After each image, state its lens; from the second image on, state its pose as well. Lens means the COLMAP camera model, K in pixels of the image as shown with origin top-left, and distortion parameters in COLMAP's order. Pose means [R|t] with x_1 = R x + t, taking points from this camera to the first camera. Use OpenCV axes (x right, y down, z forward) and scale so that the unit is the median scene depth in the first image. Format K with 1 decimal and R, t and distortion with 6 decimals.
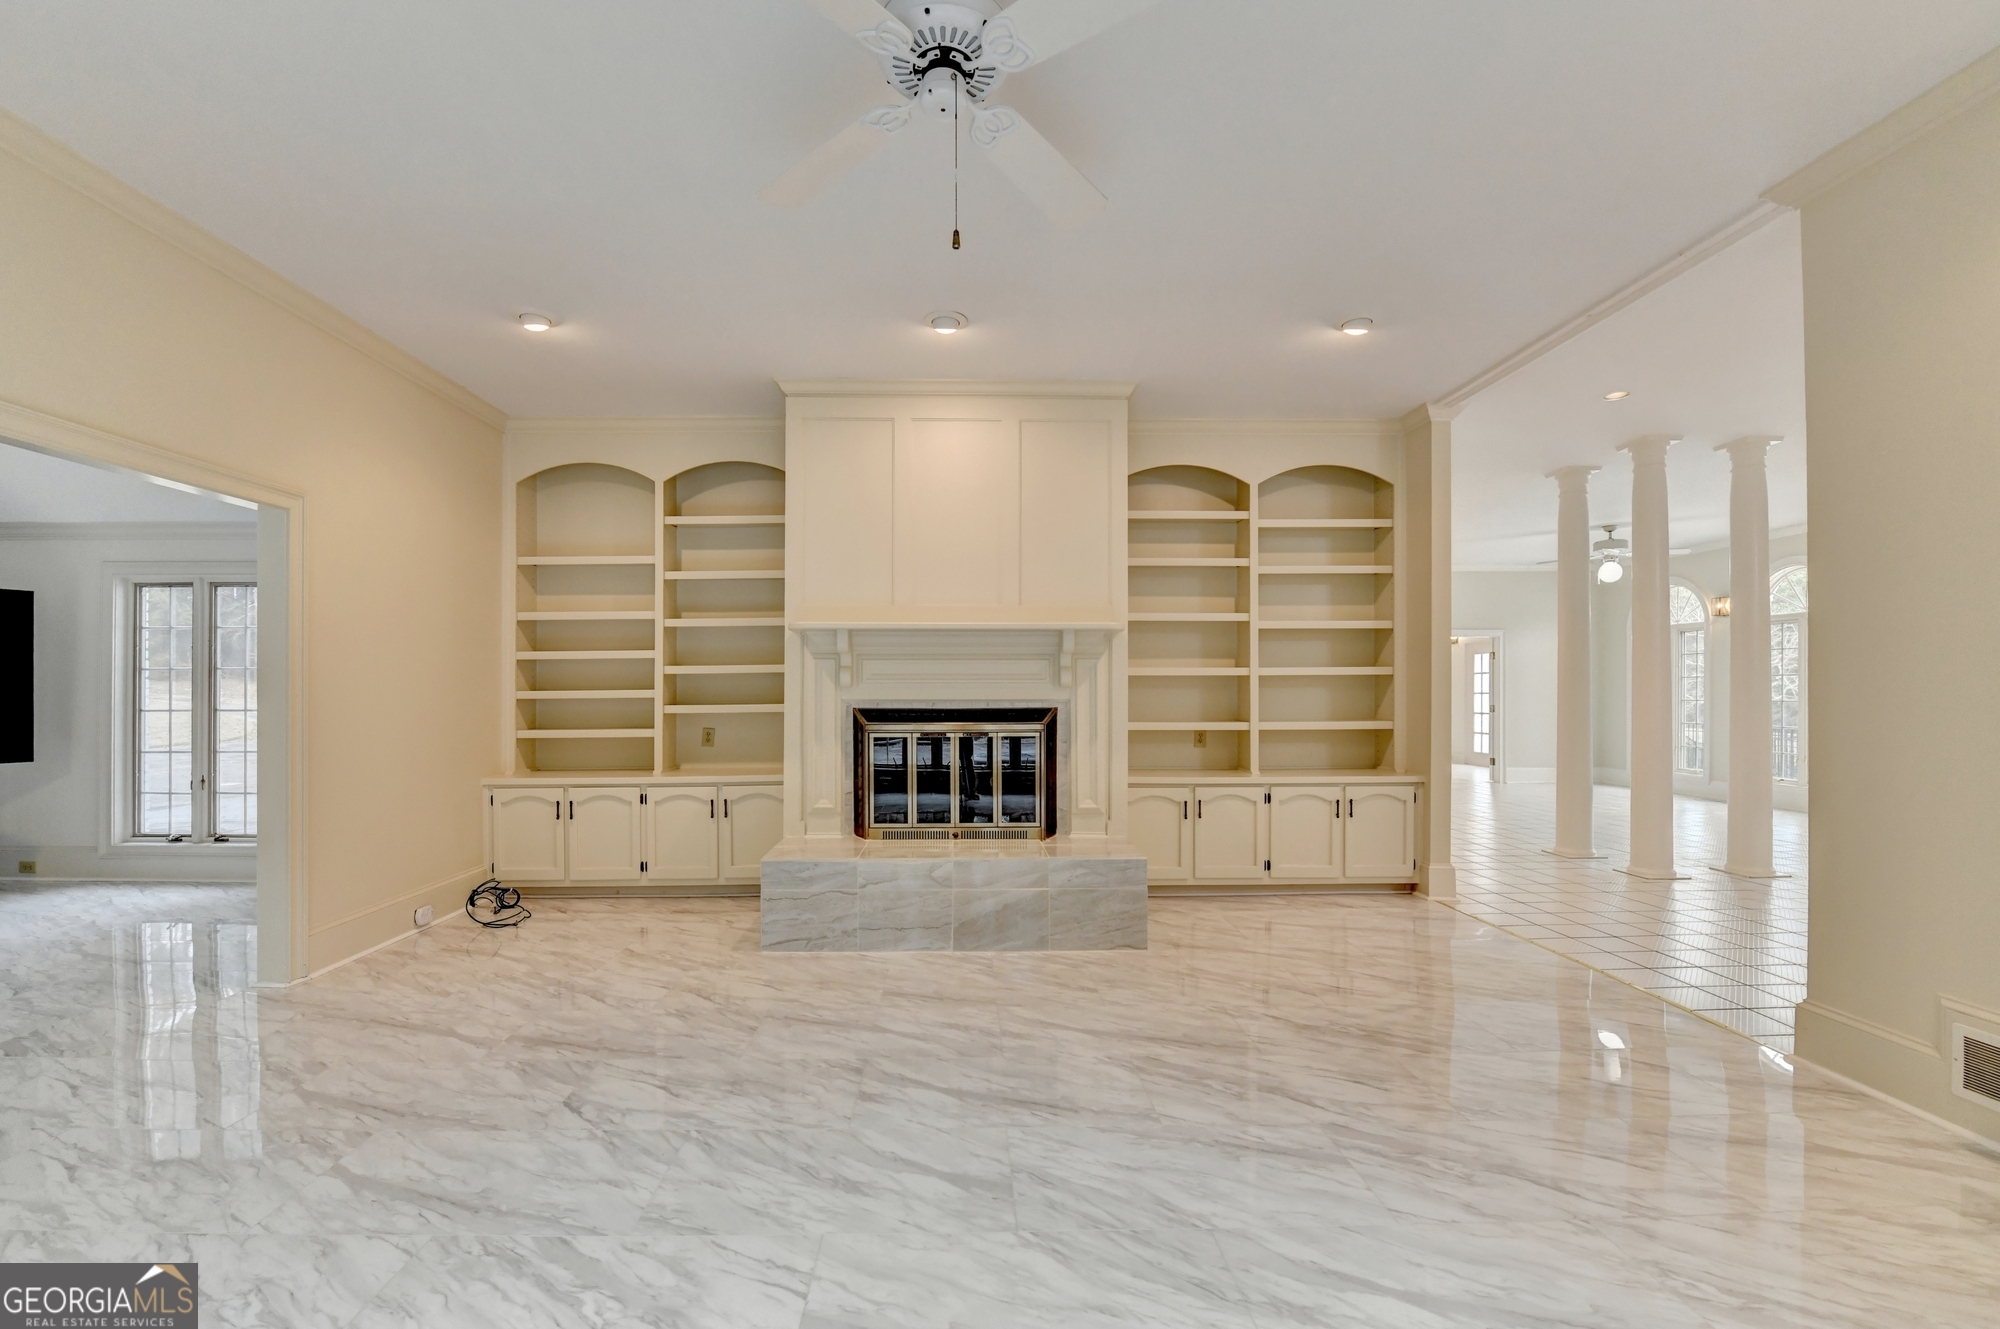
lens RADIAL K [[808.5, 0, 976.4], [0, 808.5, 689.9], [0, 0, 1]] dist [-0.021489, -0.000216]
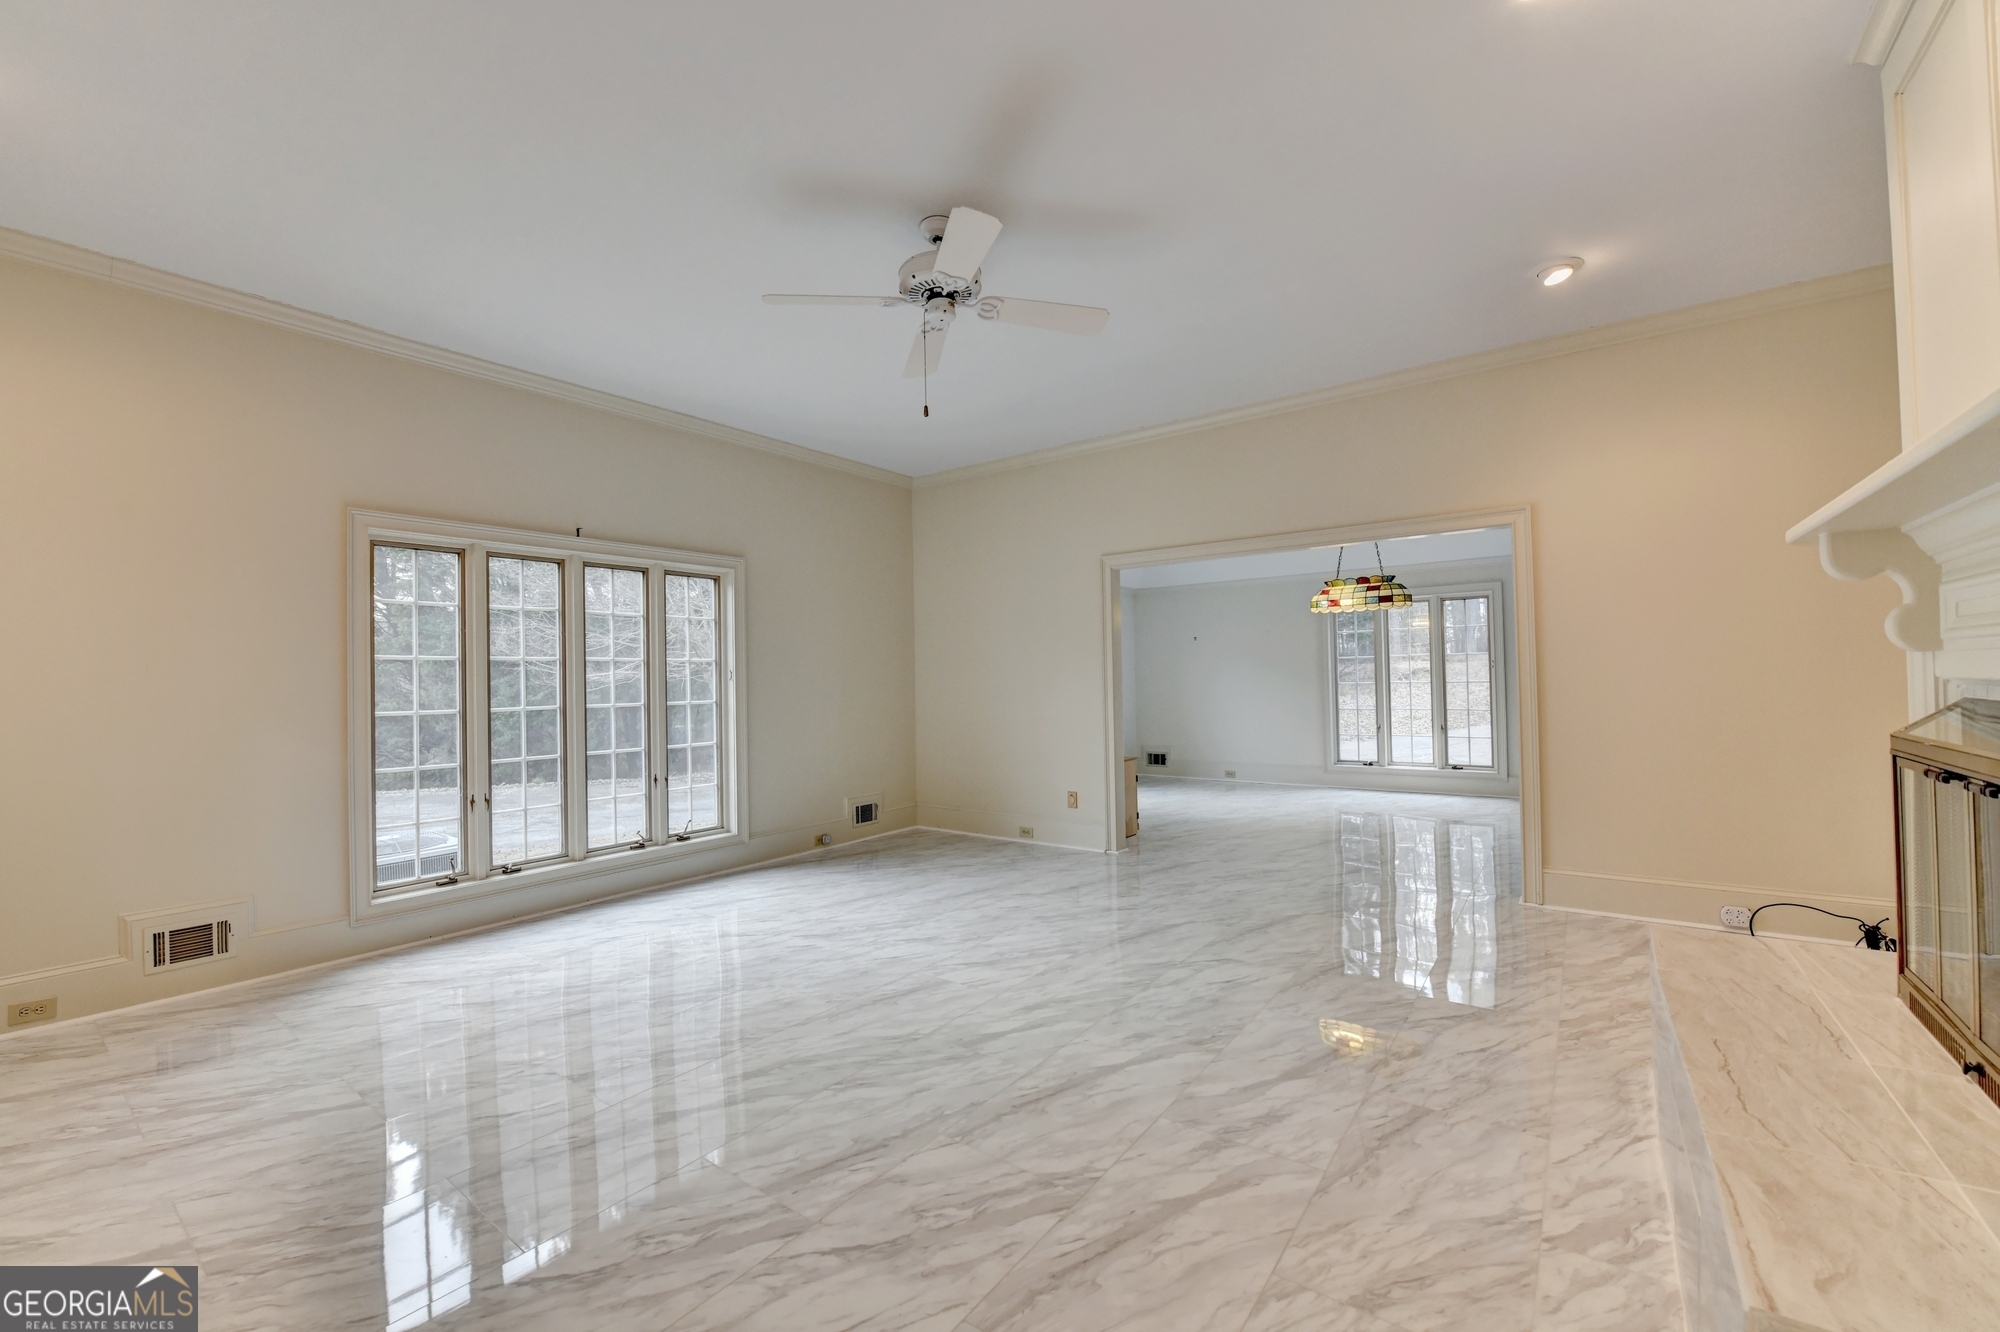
lens RADIAL K [[804.8, 0, 987.3], [0, 804.8, 661.0], [0, 0, 1]] dist [0.000640, -0.009400]
pose [[-0.611966, -0.002939, -0.790879, 0.990996], [0.023072, 0.999501, -0.021567, -0.003289], [0.790548, -0.031445, -0.611593, 1.700625]]
